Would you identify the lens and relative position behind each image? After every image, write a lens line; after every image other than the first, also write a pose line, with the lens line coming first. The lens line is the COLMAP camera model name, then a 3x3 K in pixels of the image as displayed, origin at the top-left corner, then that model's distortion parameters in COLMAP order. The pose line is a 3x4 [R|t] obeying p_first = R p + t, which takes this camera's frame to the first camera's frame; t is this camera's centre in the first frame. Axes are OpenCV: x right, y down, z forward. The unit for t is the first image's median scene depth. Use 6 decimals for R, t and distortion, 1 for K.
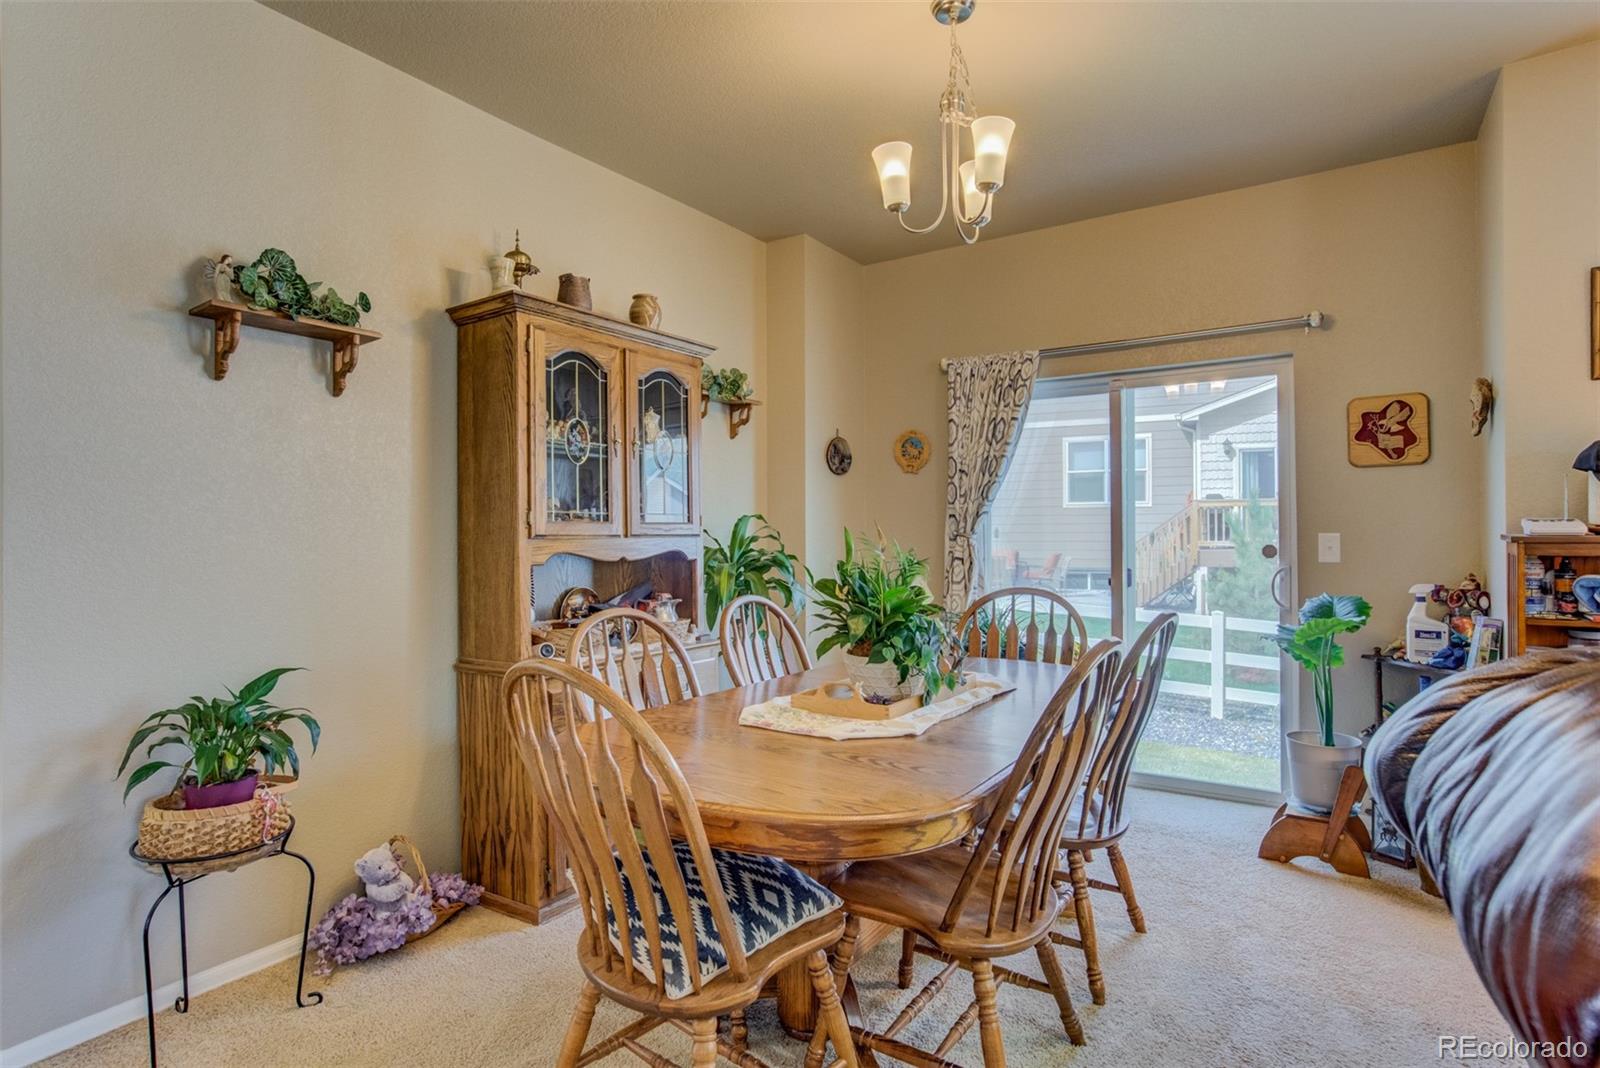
lens RADIAL K [[845.5, 0, 804.3], [0, 845.5, 524.4], [0, 0, 1]] dist [-0.012156, 0.001635]
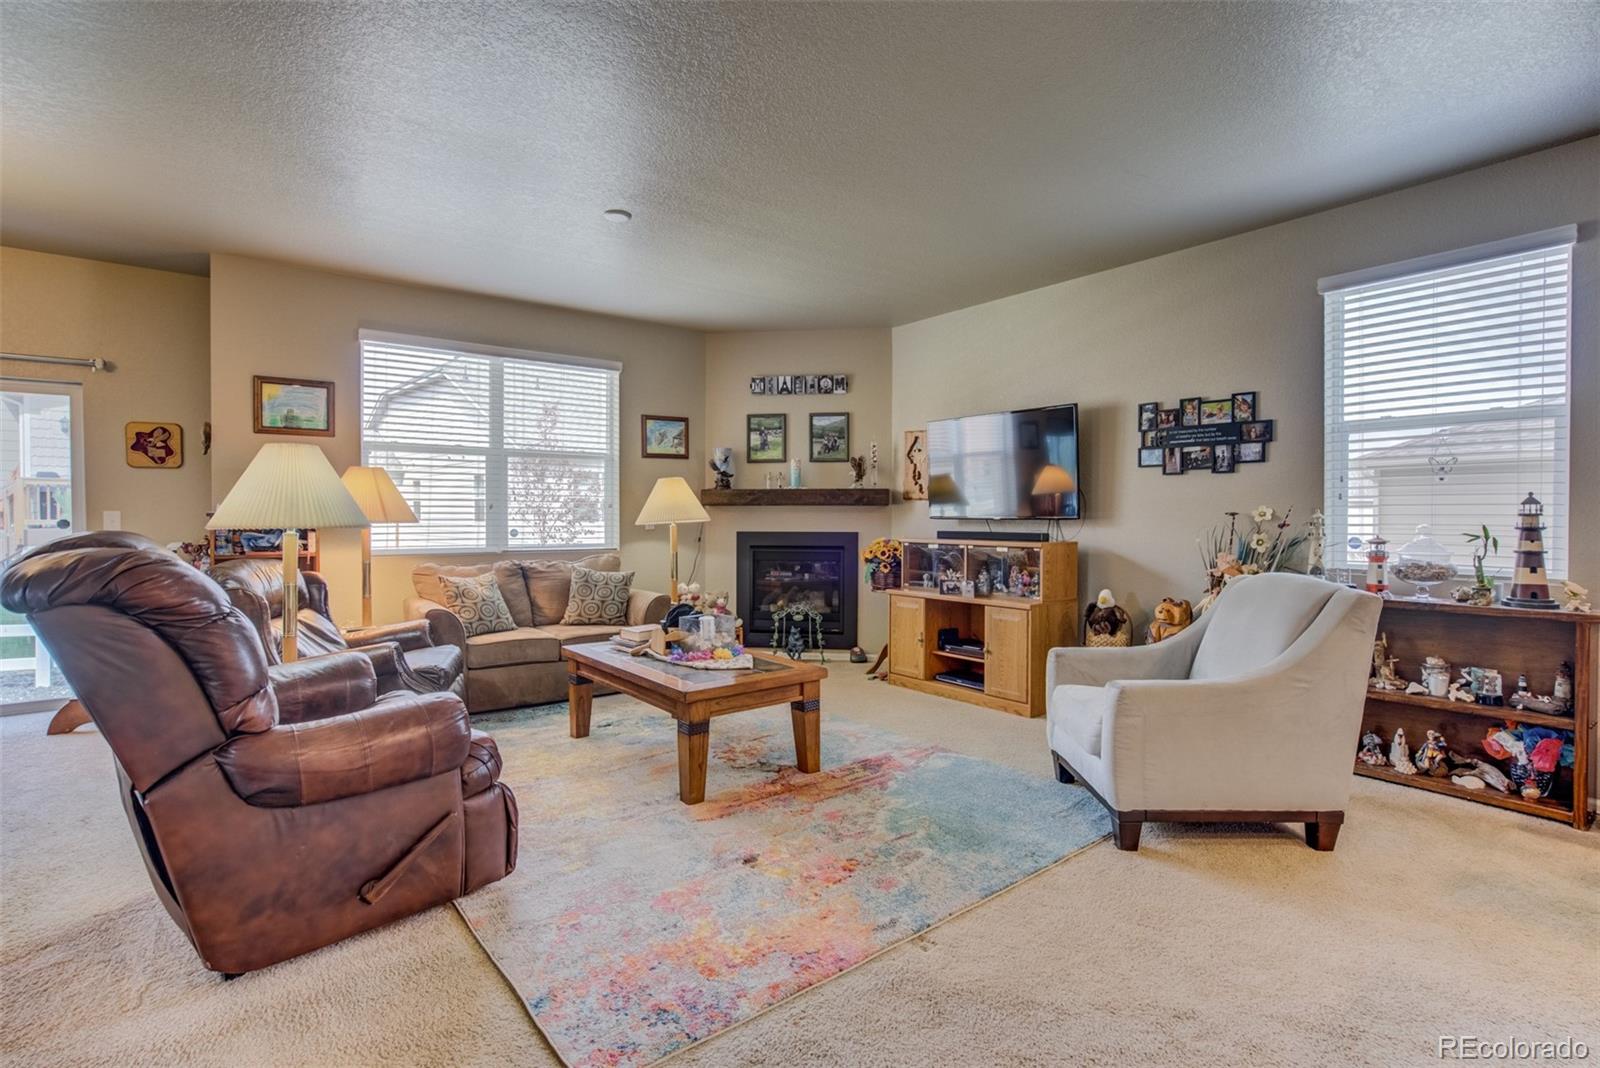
lens RADIAL K [[757.8, 0, 804.9], [0, 757.8, 525.8], [0, 0, 1]] dist [-0.033005, 0.018693]
pose [[0.331149, -0.014884, 0.943461, -0.235371], [-0.011876, 0.999731, 0.019940, -0.004832], [-0.943504, -0.017808, 0.330883, -0.653465]]
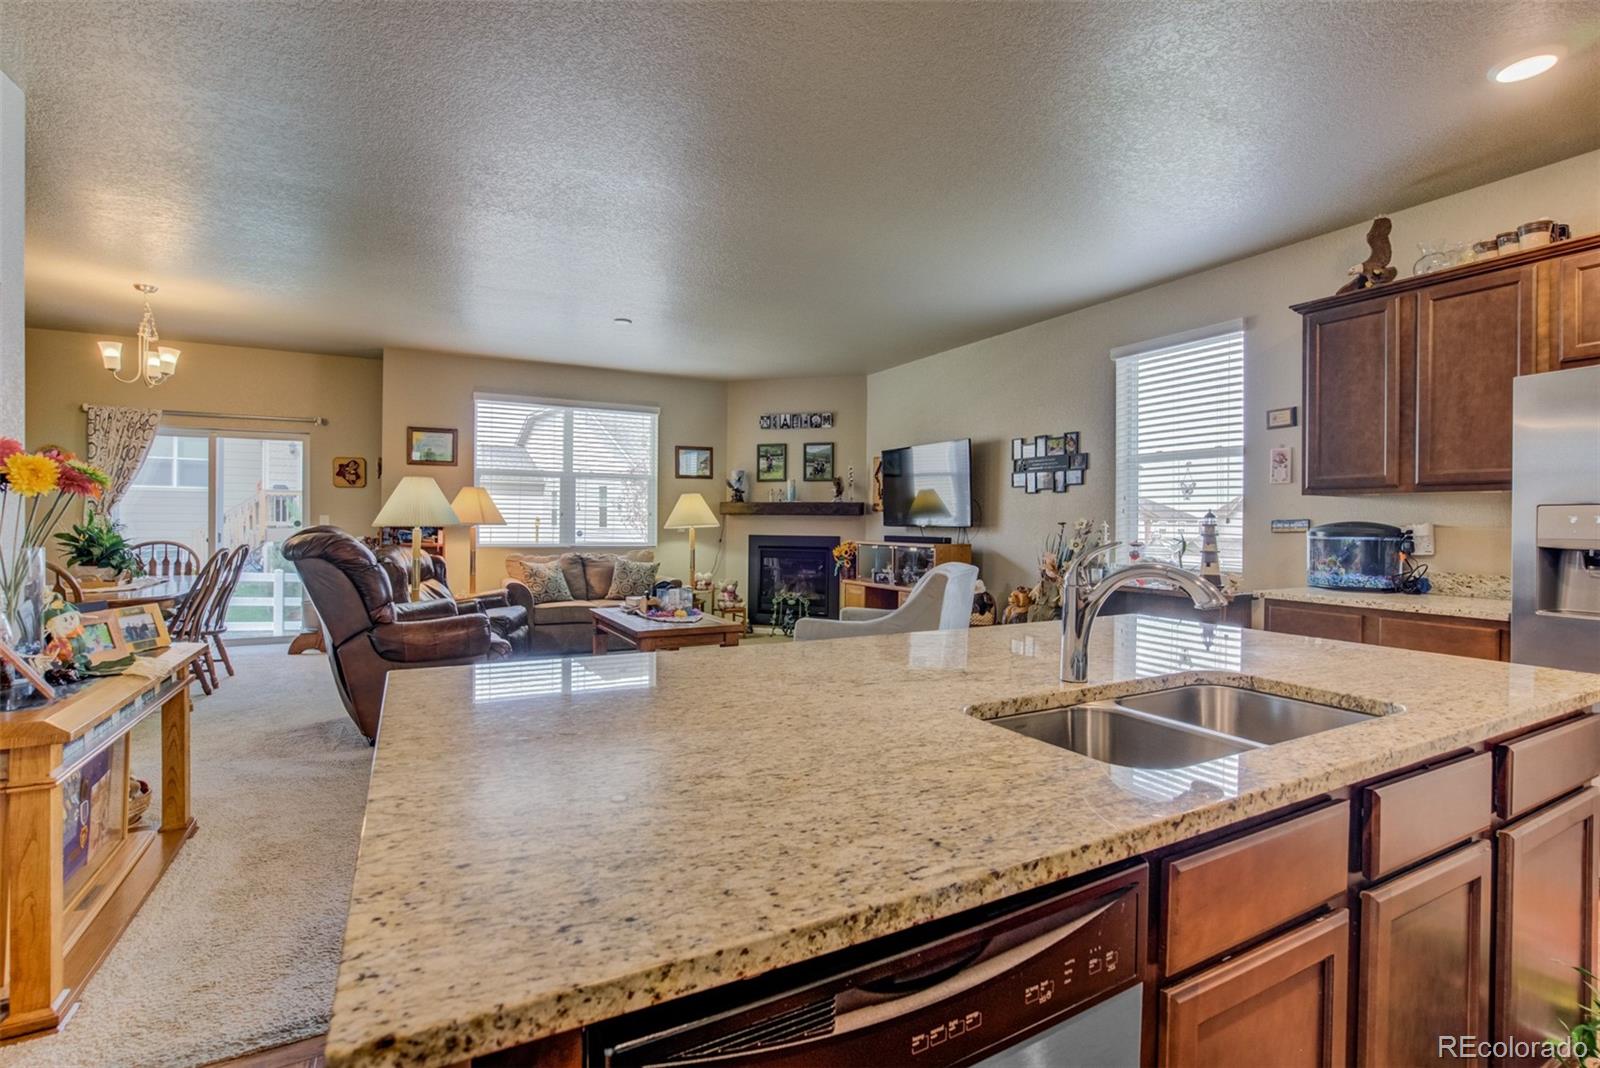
lens RADIAL K [[757.8, 0, 804.9], [0, 757.8, 525.8], [0, 0, 1]] dist [-0.033005, 0.018693]
pose [[0.490722, 0.000942, 0.871316, -0.567393], [-0.020043, 0.999747, 0.010207, -0.009249], [-0.871086, -0.022473, 0.490617, -1.266392]]
